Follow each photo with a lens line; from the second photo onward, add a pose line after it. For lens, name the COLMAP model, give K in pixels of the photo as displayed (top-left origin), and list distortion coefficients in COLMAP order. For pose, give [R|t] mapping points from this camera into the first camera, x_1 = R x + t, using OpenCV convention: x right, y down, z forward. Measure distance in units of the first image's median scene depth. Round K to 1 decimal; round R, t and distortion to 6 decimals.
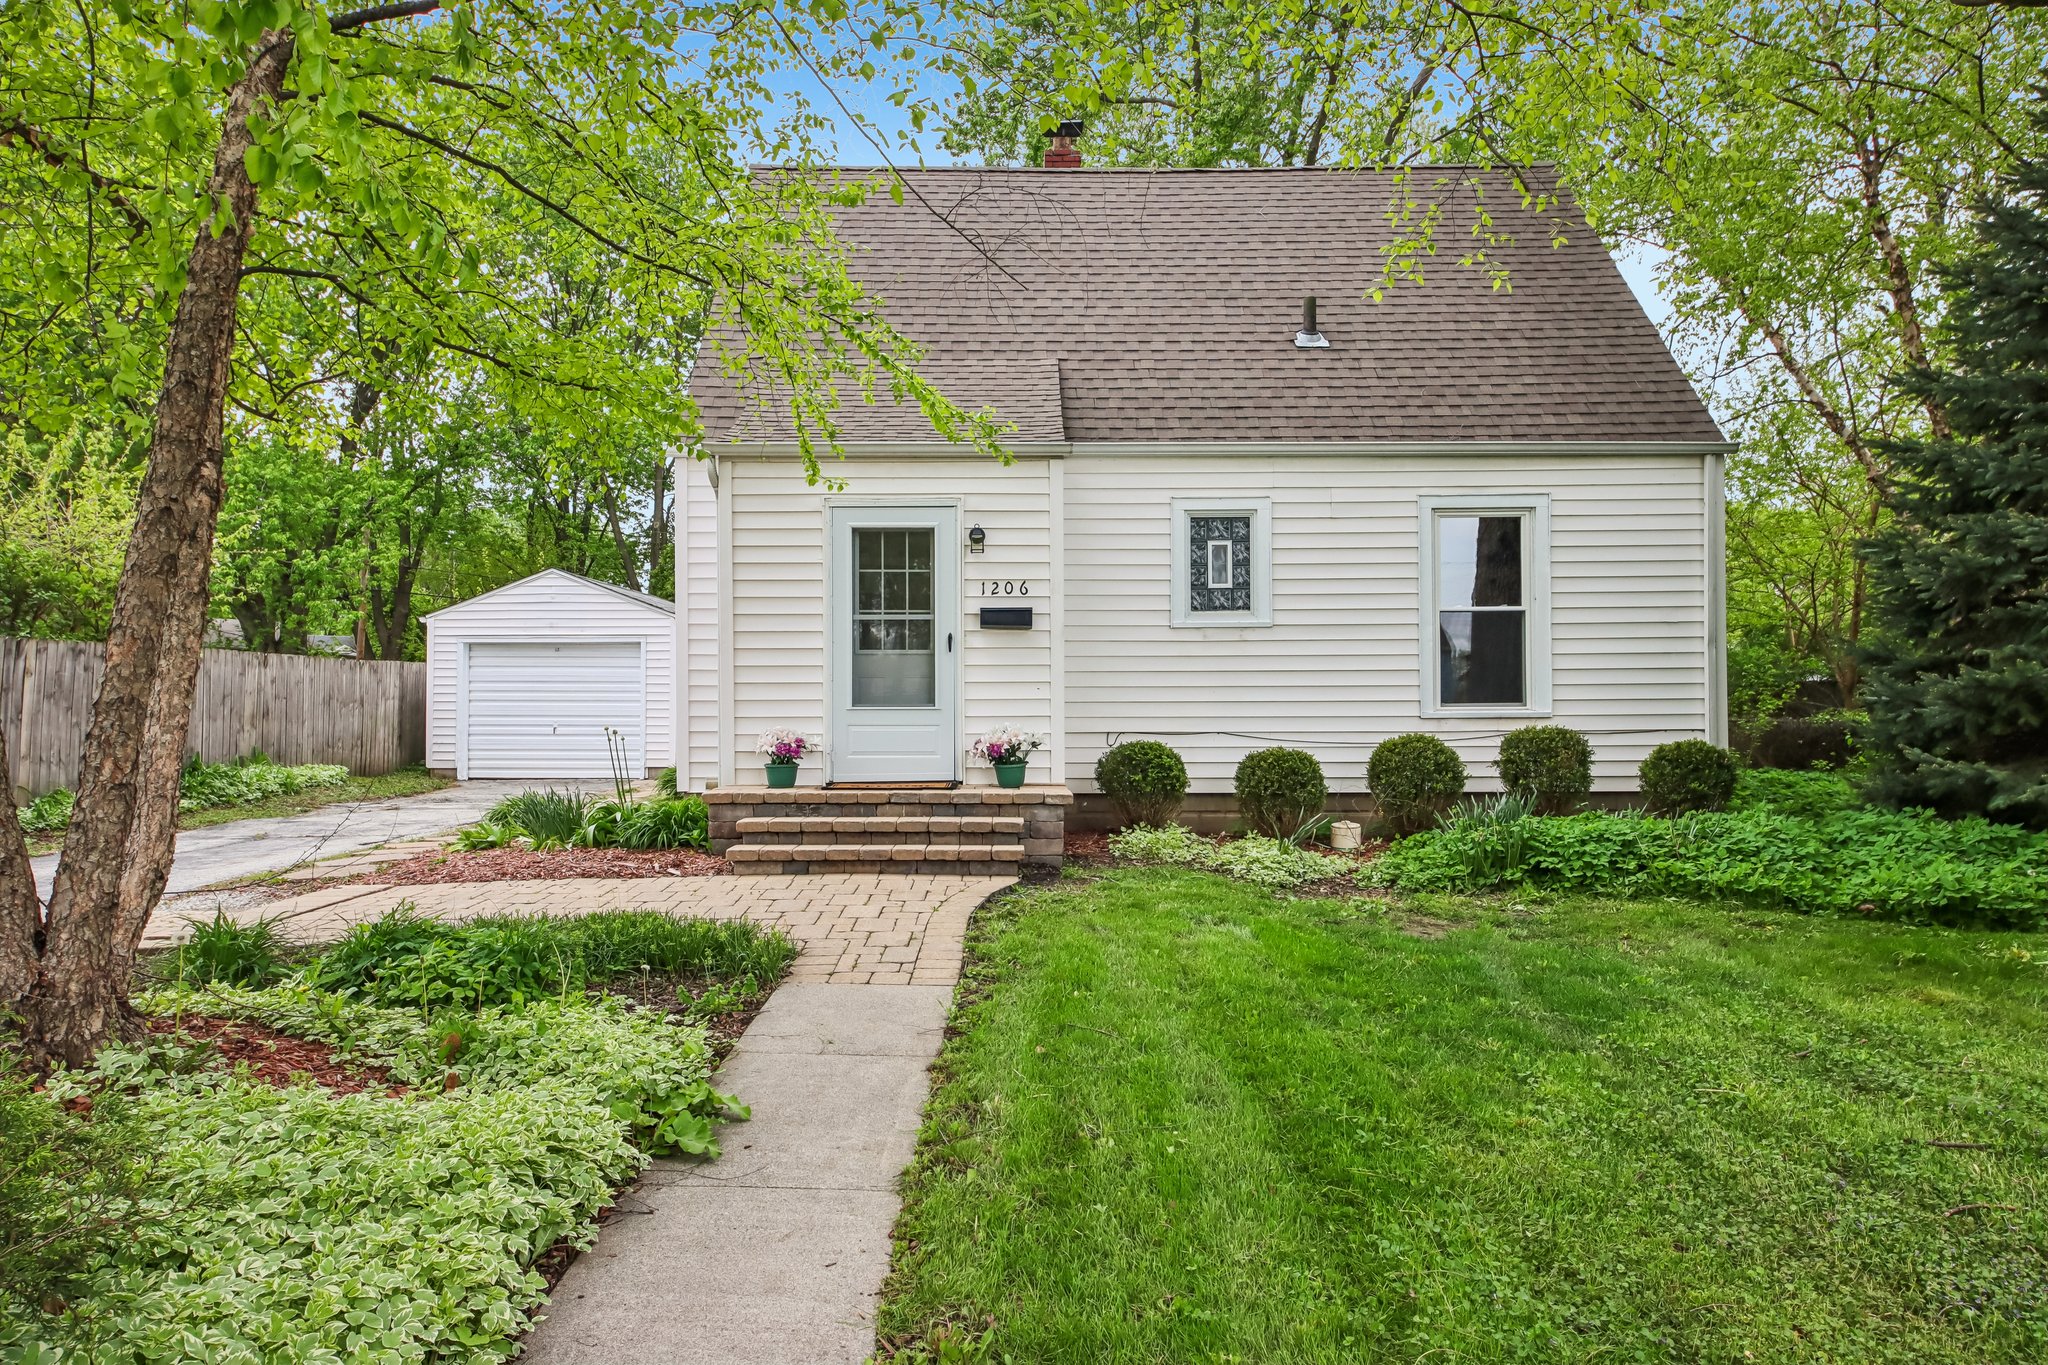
lens RADIAL K [[1435.5, 0, 989.2], [0, 1435.5, 684.8], [0, 0, 1]] dist [-0.008278, -0.002308]
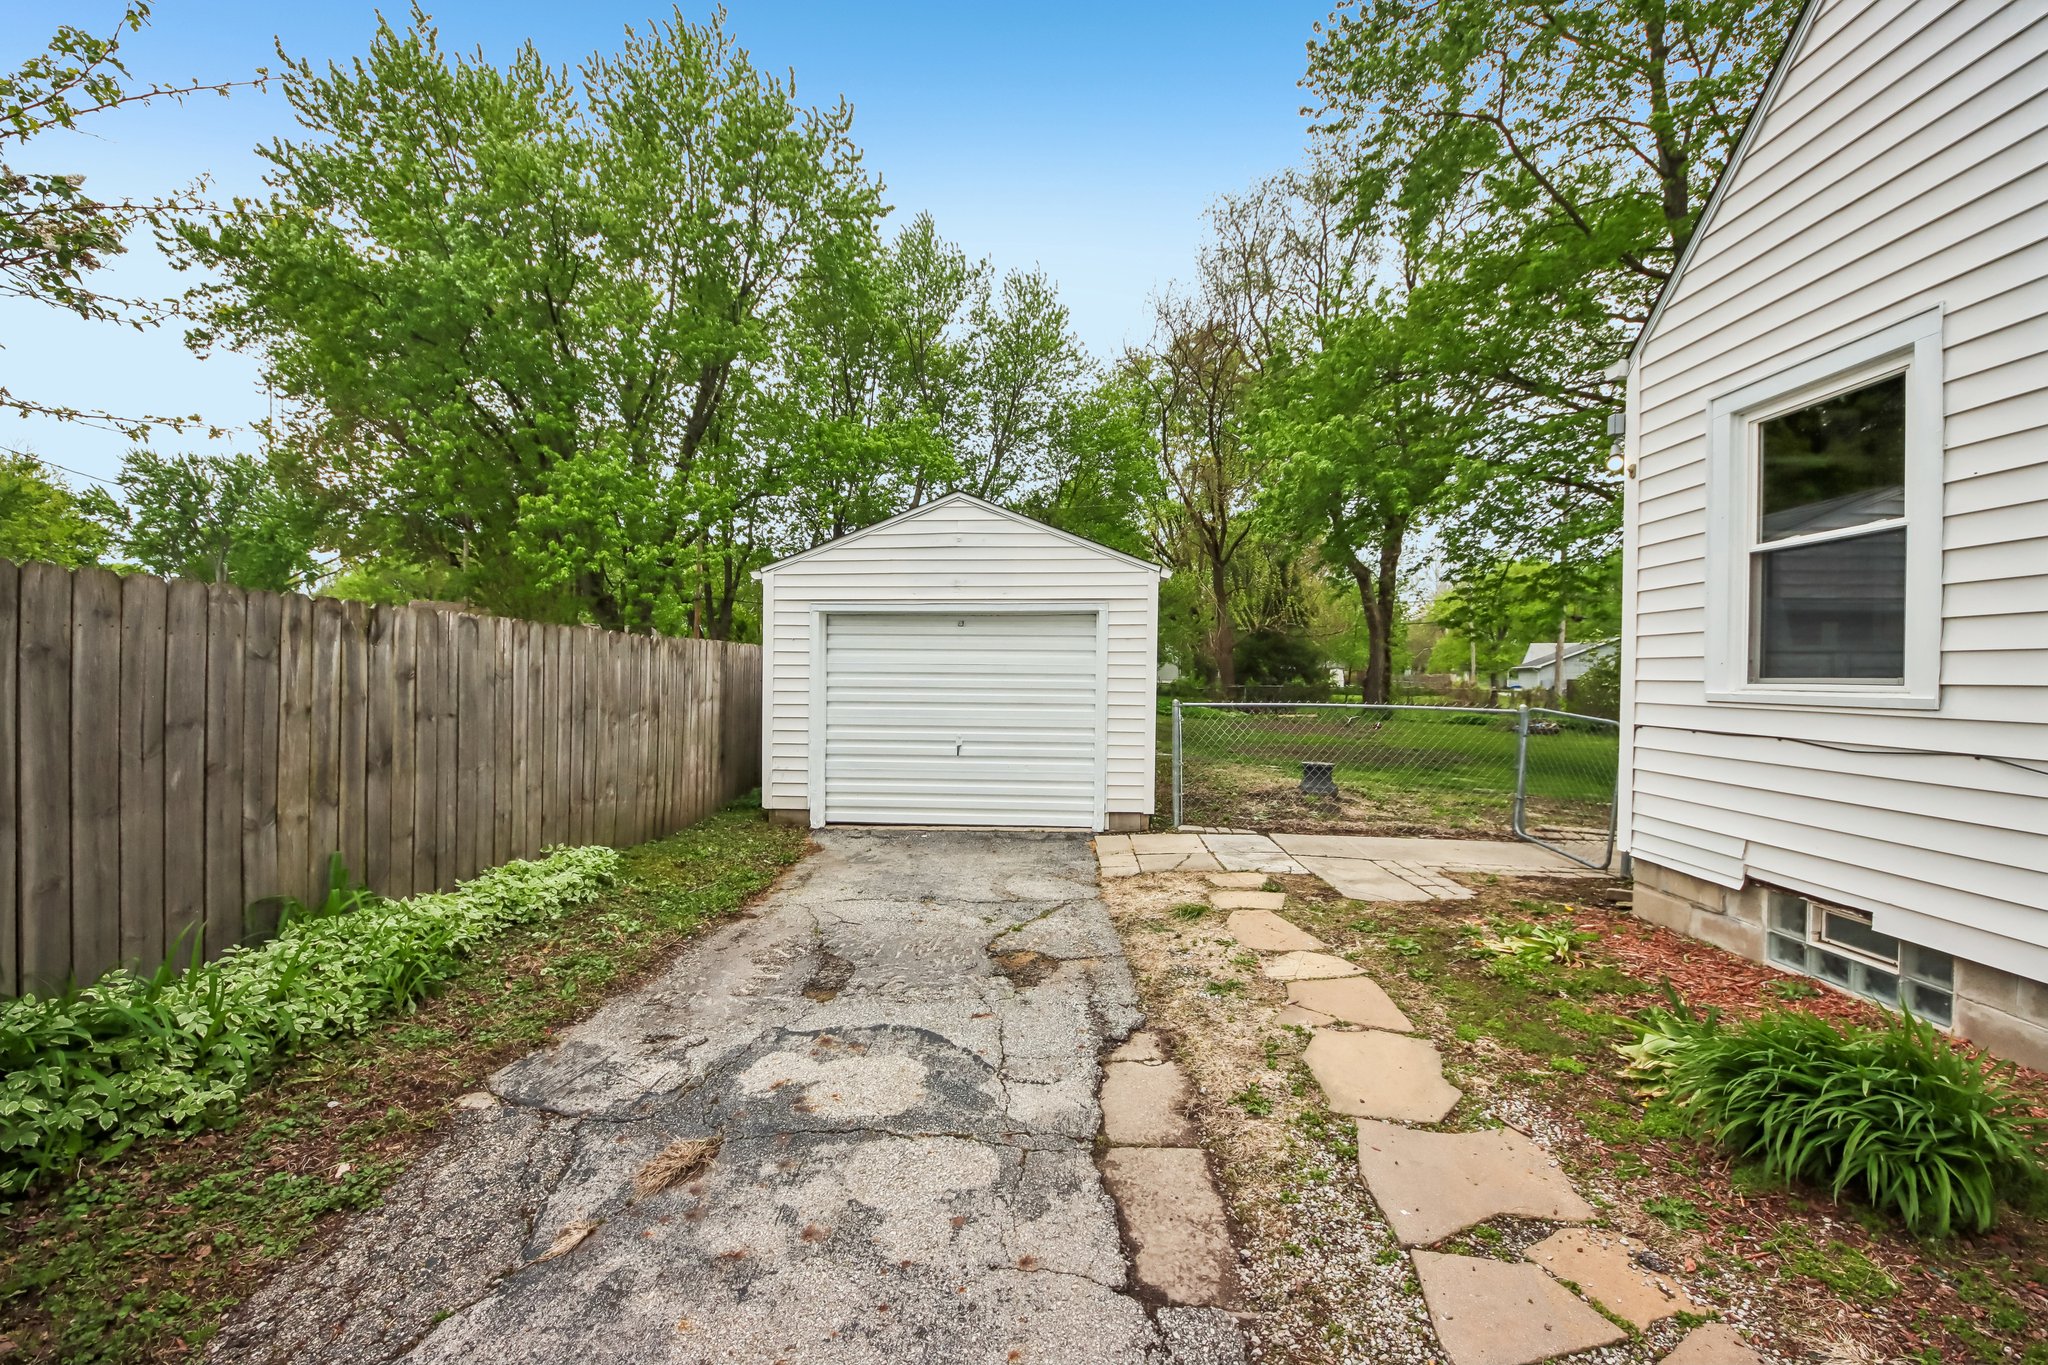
lens RADIAL K [[766.2, 0, 1024.0], [0, 766.2, 682.5], [0, 0, 1]] dist [-0.015833, -0.000232]
pose [[0.999860, 0.006638, -0.015389, -0.500138], [-0.006360, 0.999818, 0.018001, -0.008558], [0.015506, -0.017900, 0.999720, 1.219872]]
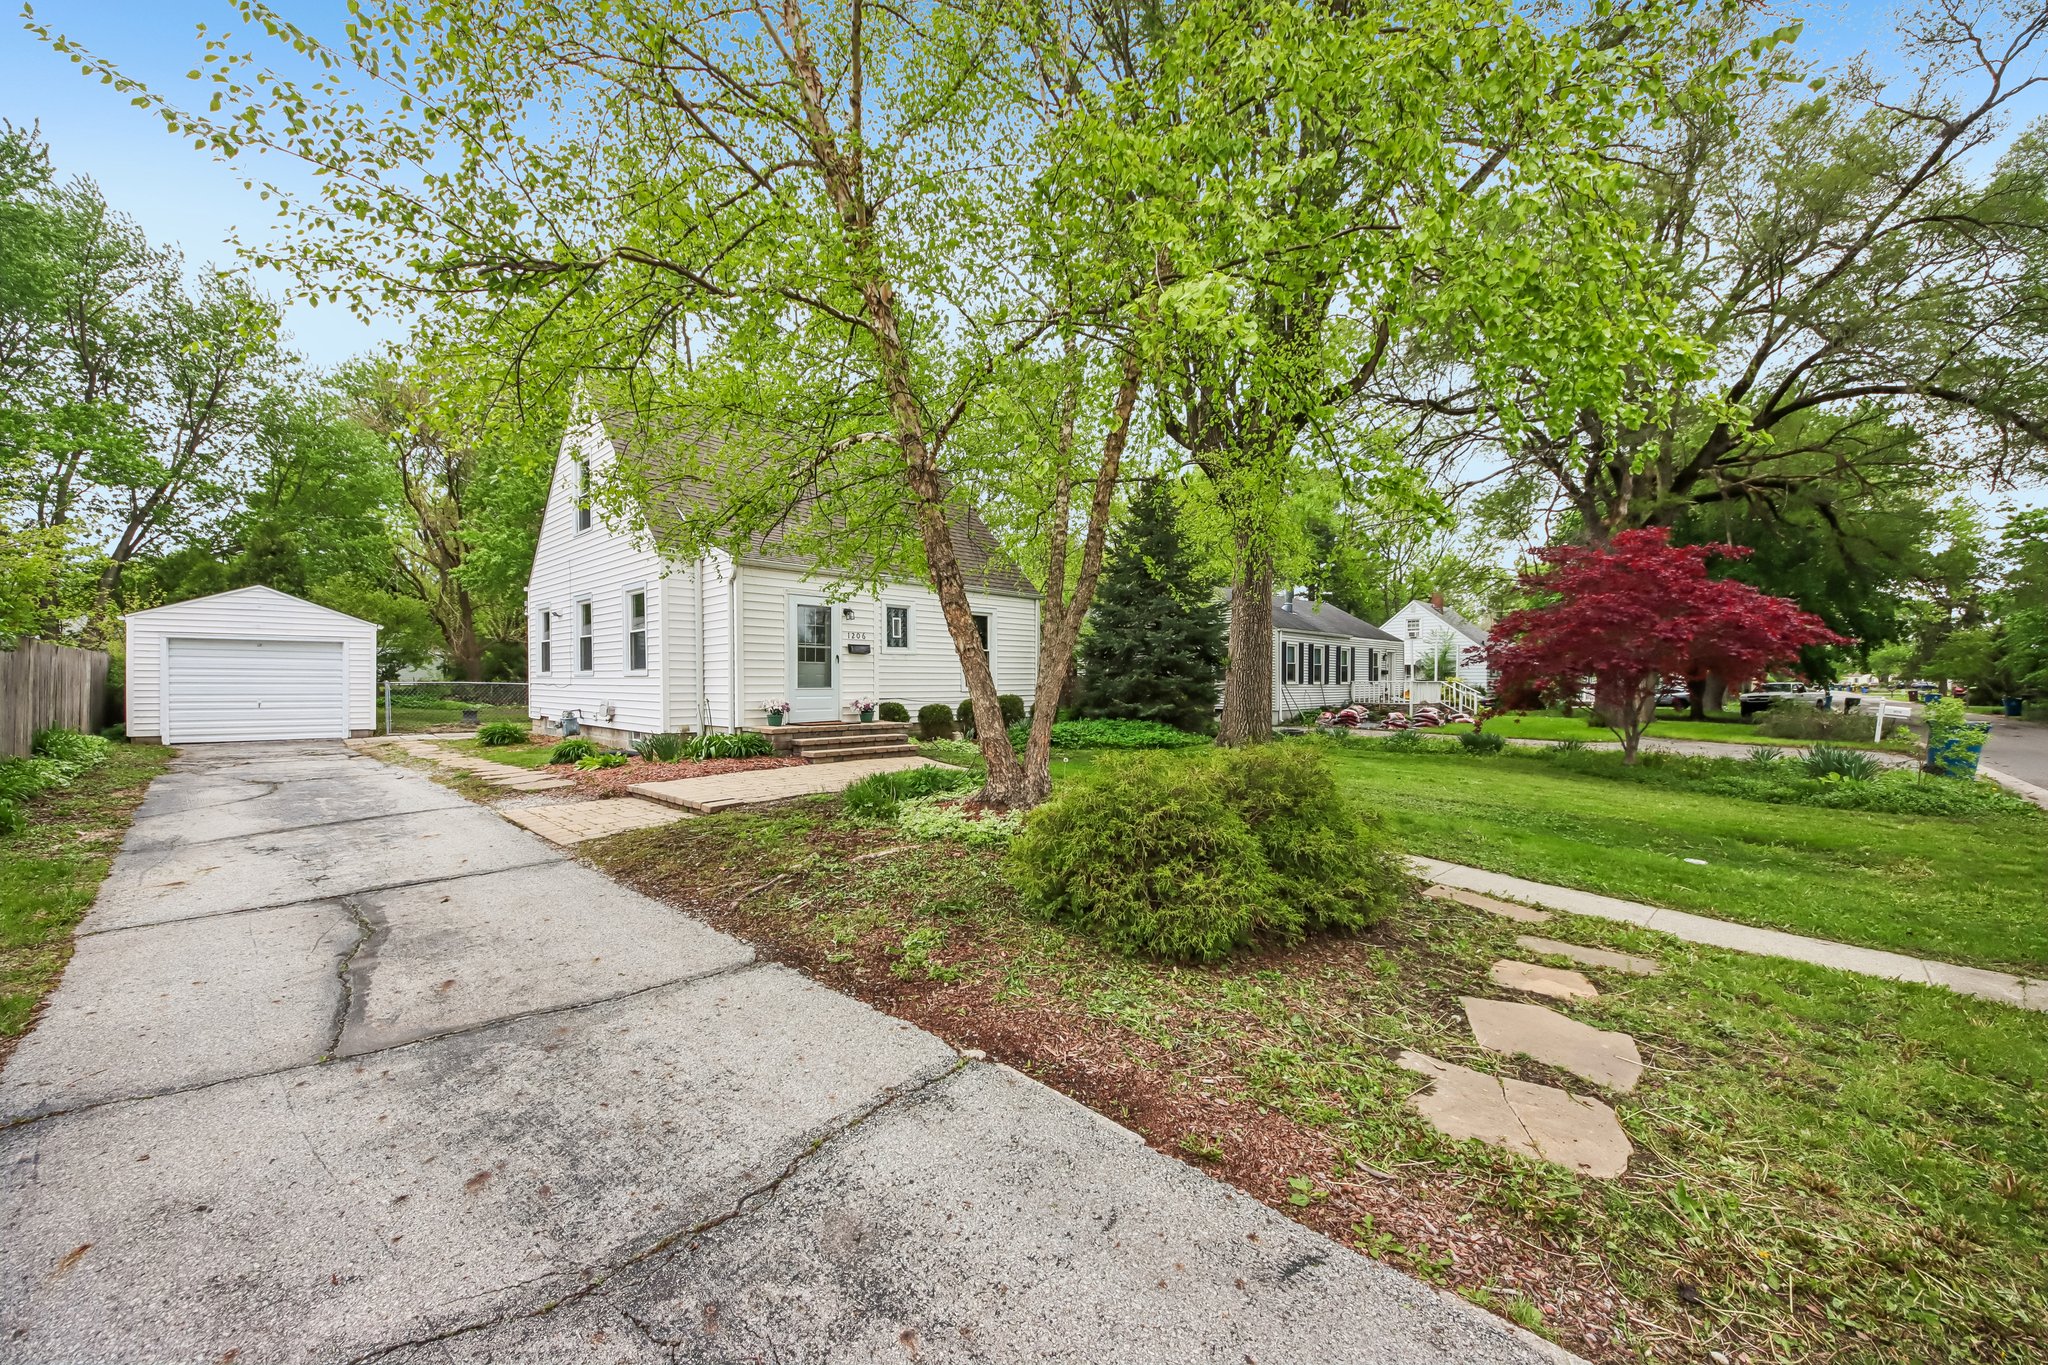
lens RADIAL K [[766.2, 0, 1024.0], [0, 766.2, 682.5], [0, 0, 1]] dist [-0.015833, -0.000232]
pose [[0.675329, 0.003348, 0.737509, -0.631213], [-0.010671, 0.999929, 0.005232, -0.001580], [-0.737439, -0.011404, 0.675317, -0.018233]]
